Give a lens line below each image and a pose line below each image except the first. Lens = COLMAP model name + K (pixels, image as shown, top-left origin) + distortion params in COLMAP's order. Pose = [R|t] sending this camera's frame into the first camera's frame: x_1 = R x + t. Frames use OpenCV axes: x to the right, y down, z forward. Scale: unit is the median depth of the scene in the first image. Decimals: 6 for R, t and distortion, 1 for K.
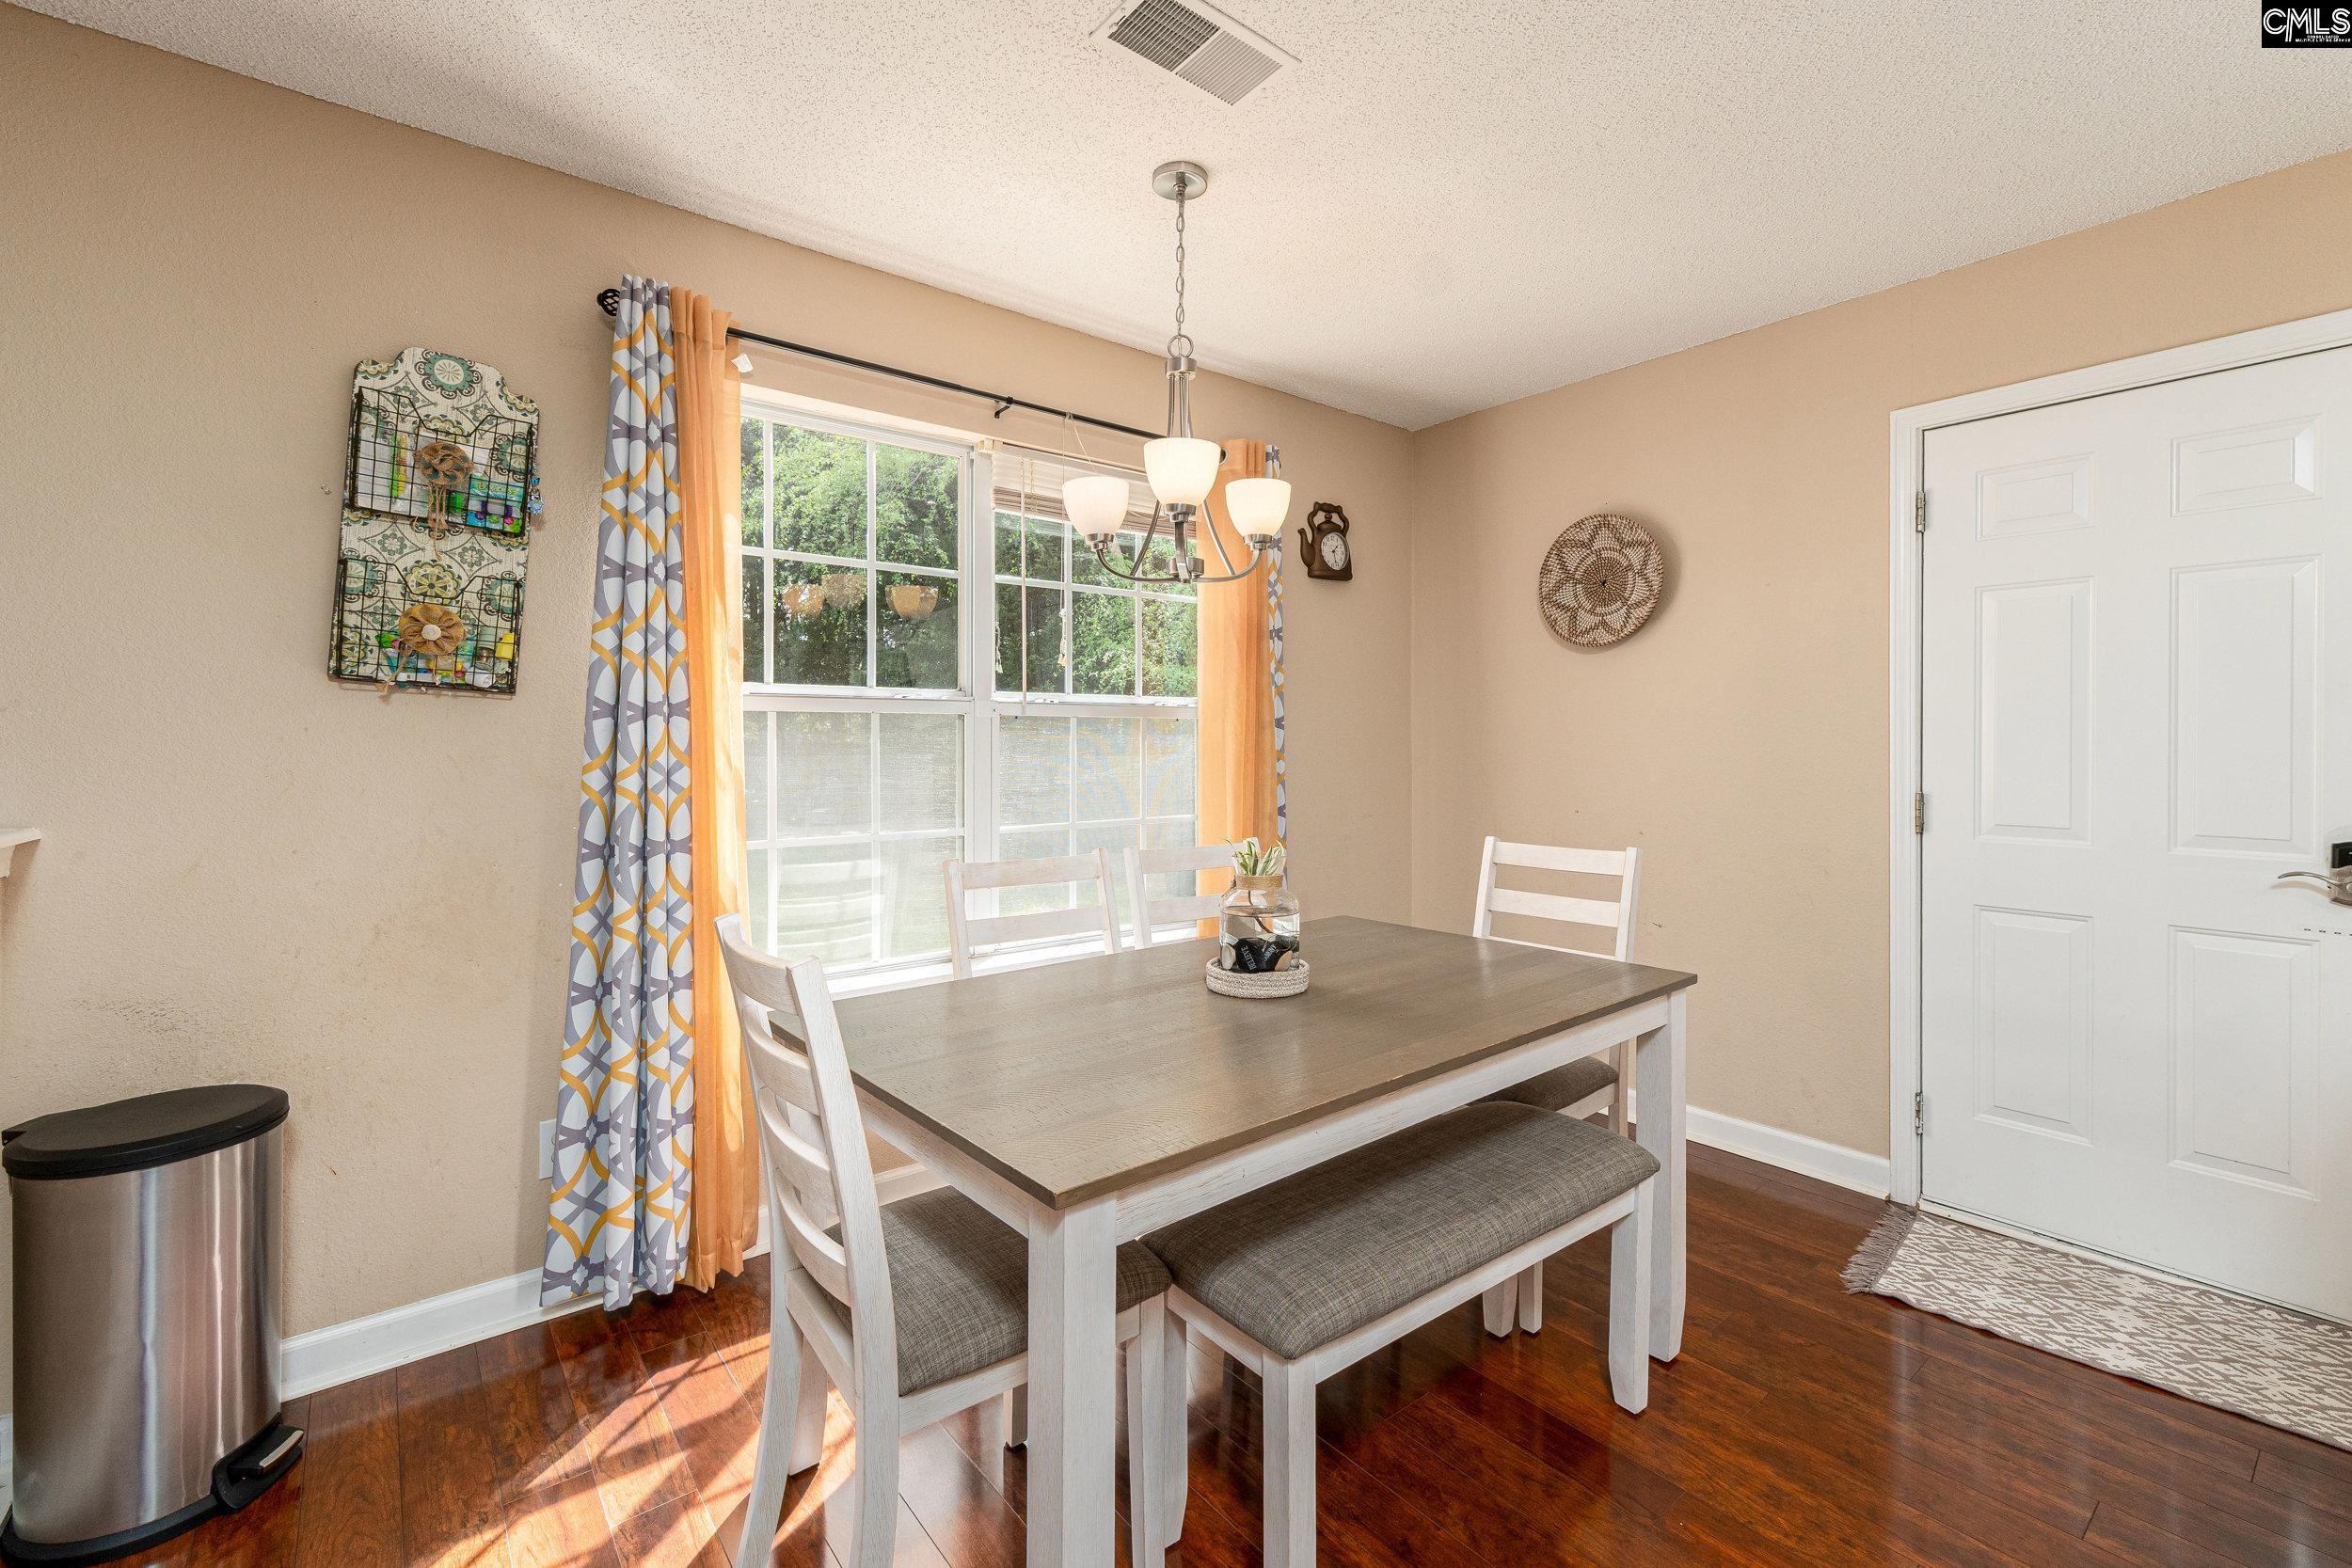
lens RADIAL K [[1016.8, 0, 1180.8], [0, 1016.8, 744.0], [0, 0, 1]] dist [0.004318, 0.000201]
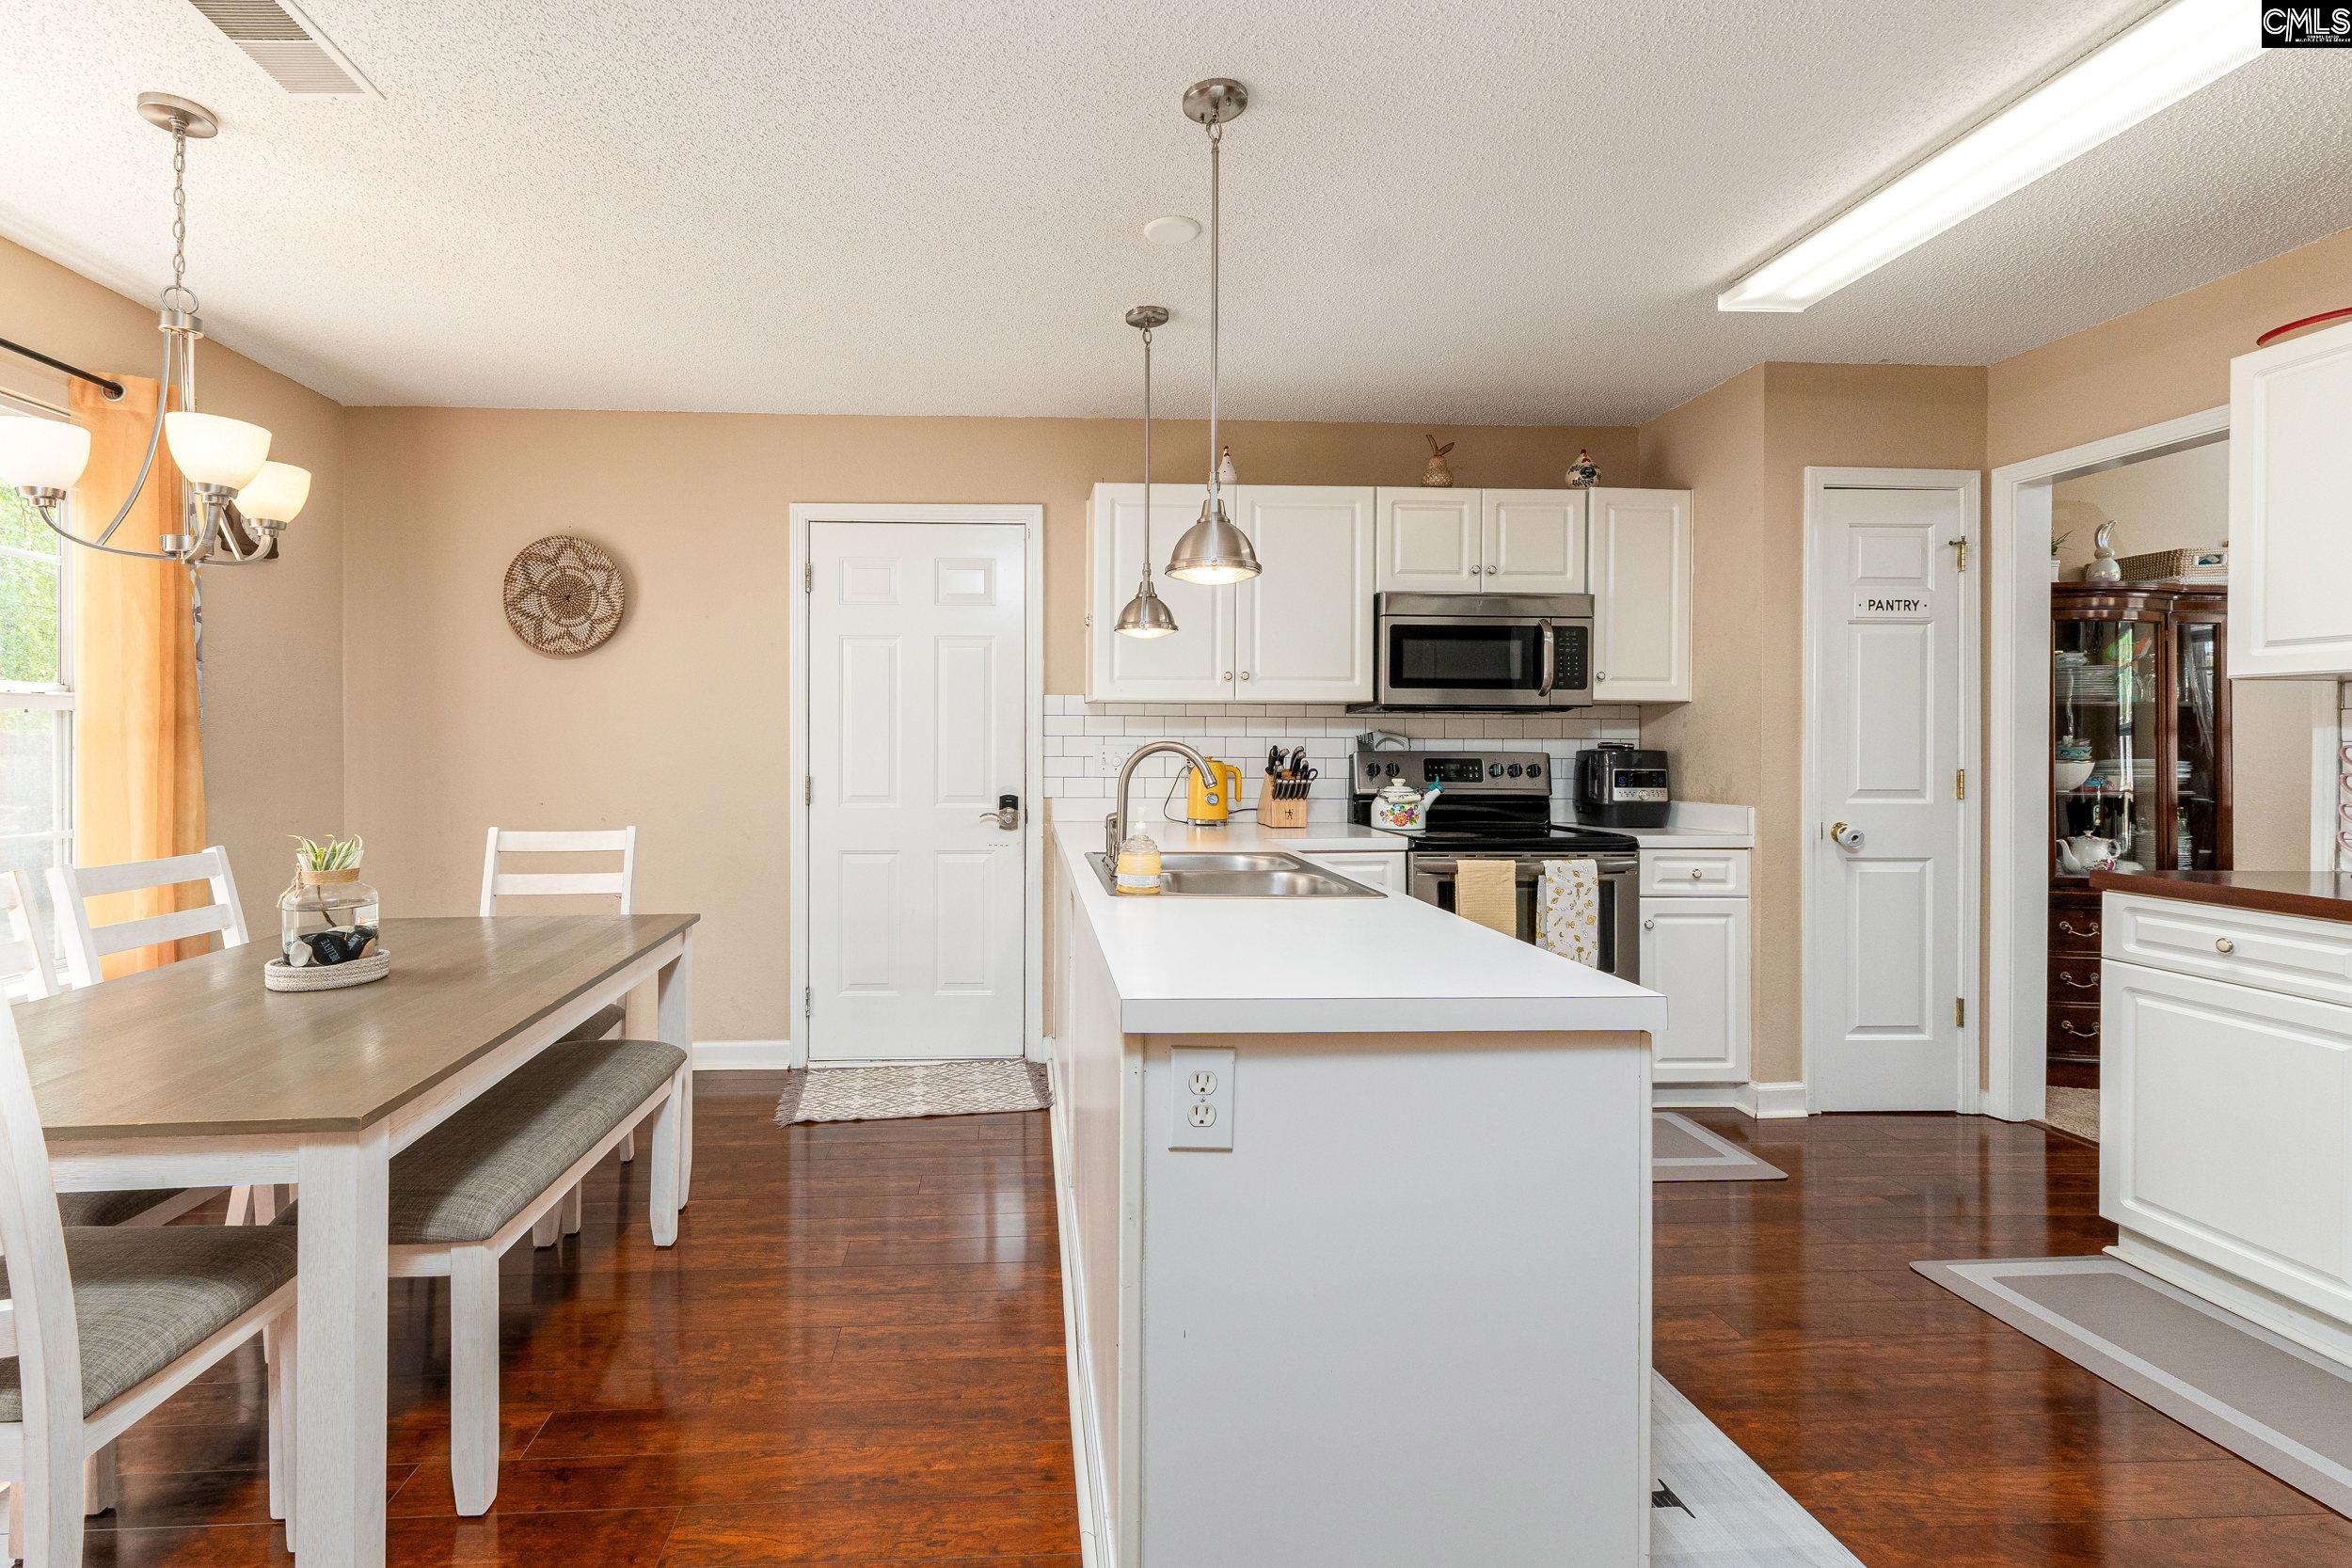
lens RADIAL K [[1016.8, 0, 1084.0], [0, 1016.8, 744.0], [0, 0, 1]] dist [0.004318, 0.000201]
pose [[0.576860, -0.001183, 0.816842, -0.243345], [0.000051, 0.999999, 0.001412, 0.001239], [-0.816843, -0.000773, 0.576859, -0.152805]]
